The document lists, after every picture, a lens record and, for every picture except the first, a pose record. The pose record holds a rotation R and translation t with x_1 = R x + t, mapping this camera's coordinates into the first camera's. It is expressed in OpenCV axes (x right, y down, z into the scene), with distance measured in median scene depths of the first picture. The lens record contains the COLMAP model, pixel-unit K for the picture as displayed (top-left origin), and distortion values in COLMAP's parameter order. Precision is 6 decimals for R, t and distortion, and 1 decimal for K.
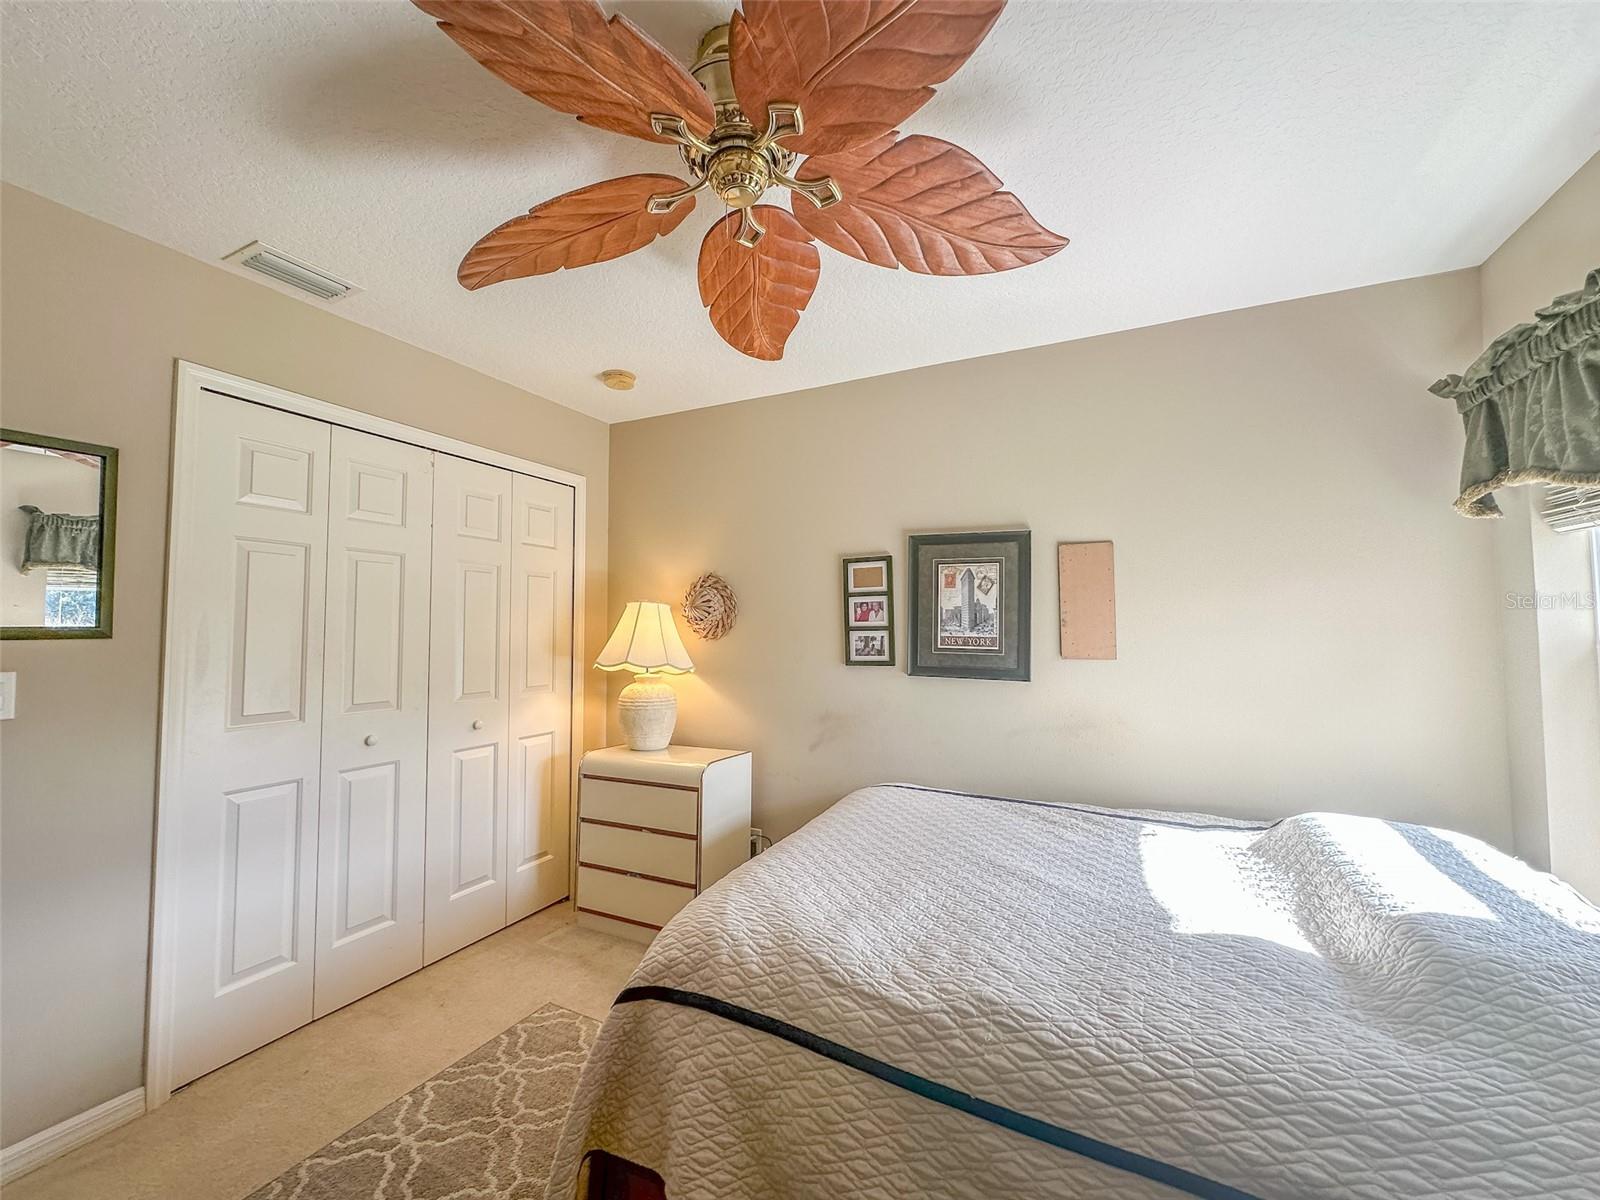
lens RADIAL K [[644.7, 0, 800.0], [0, 644.7, 600.0], [0, 0, 1]] dist [-0.000984, 0.000245]
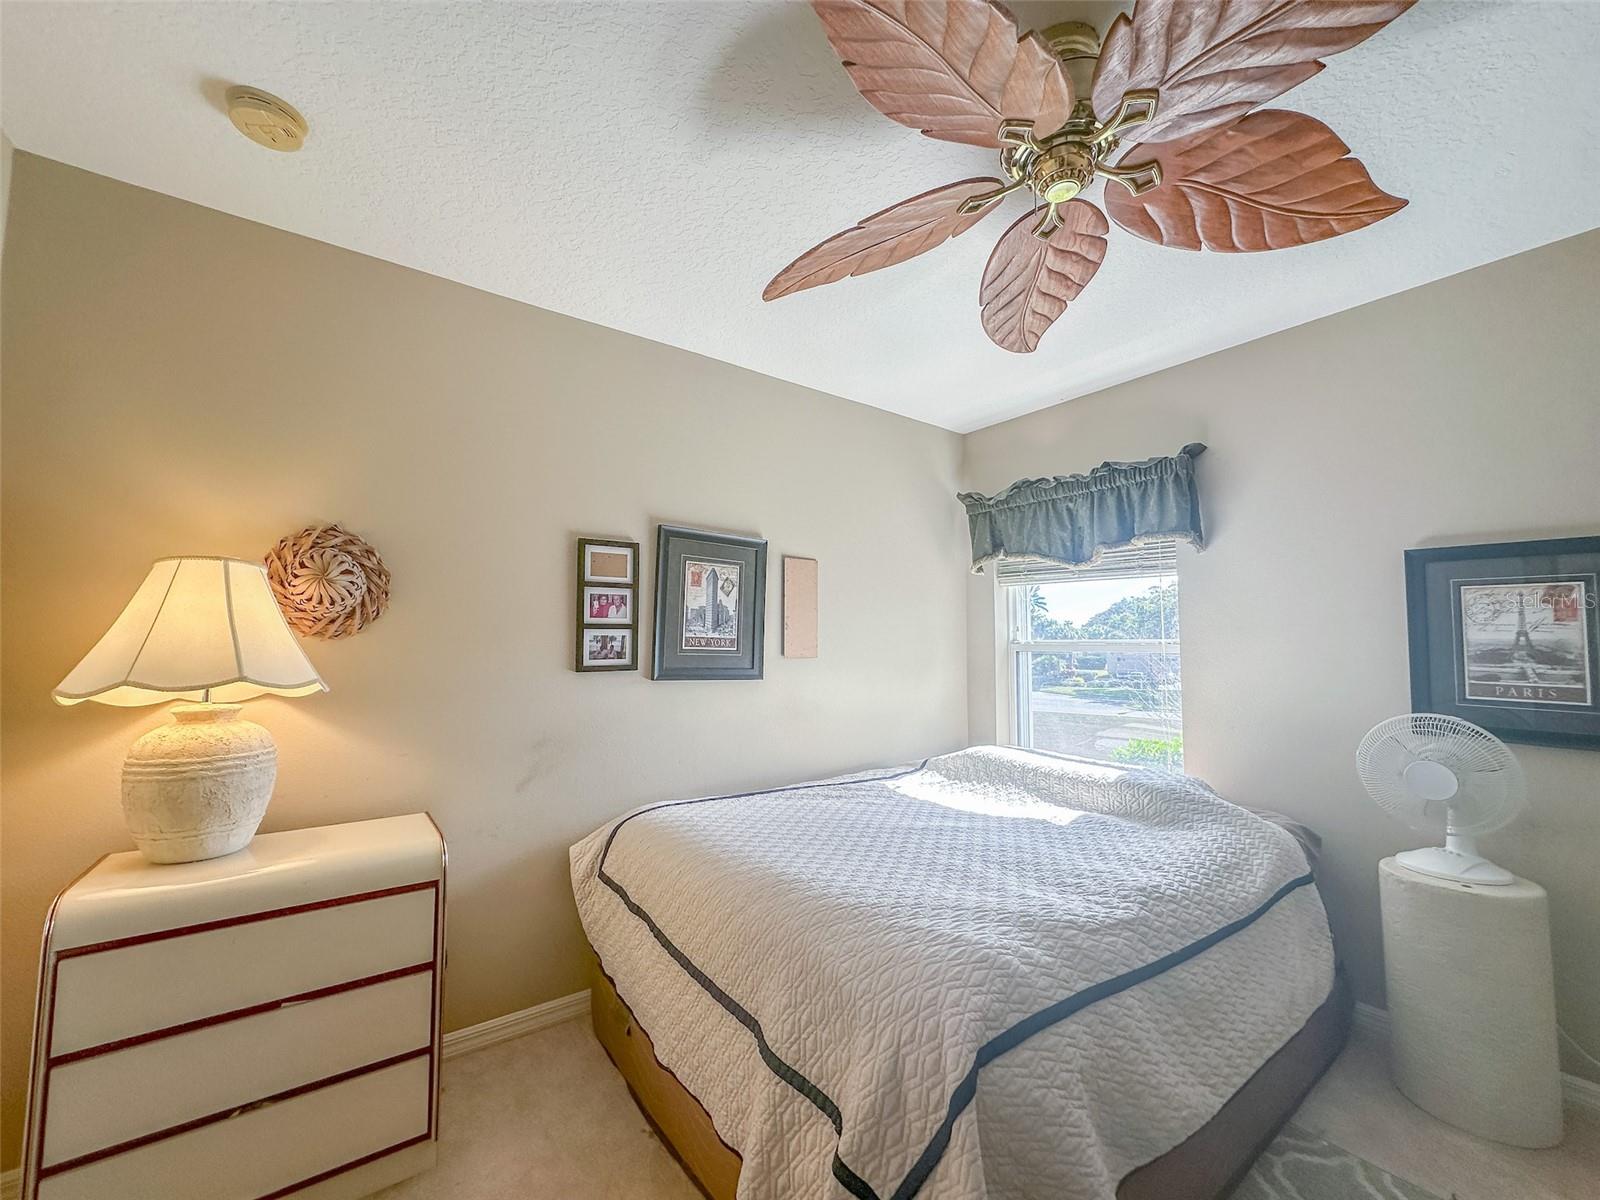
lens RADIAL K [[644.7, 0, 800.0], [0, 644.7, 600.0], [0, 0, 1]] dist [-0.000984, 0.000245]
pose [[0.466609, 0.068307, 0.881822, -0.529579], [-0.047196, 0.997516, -0.052296, 0.043482], [-0.883203, -0.017217, 0.468674, 0.405968]]
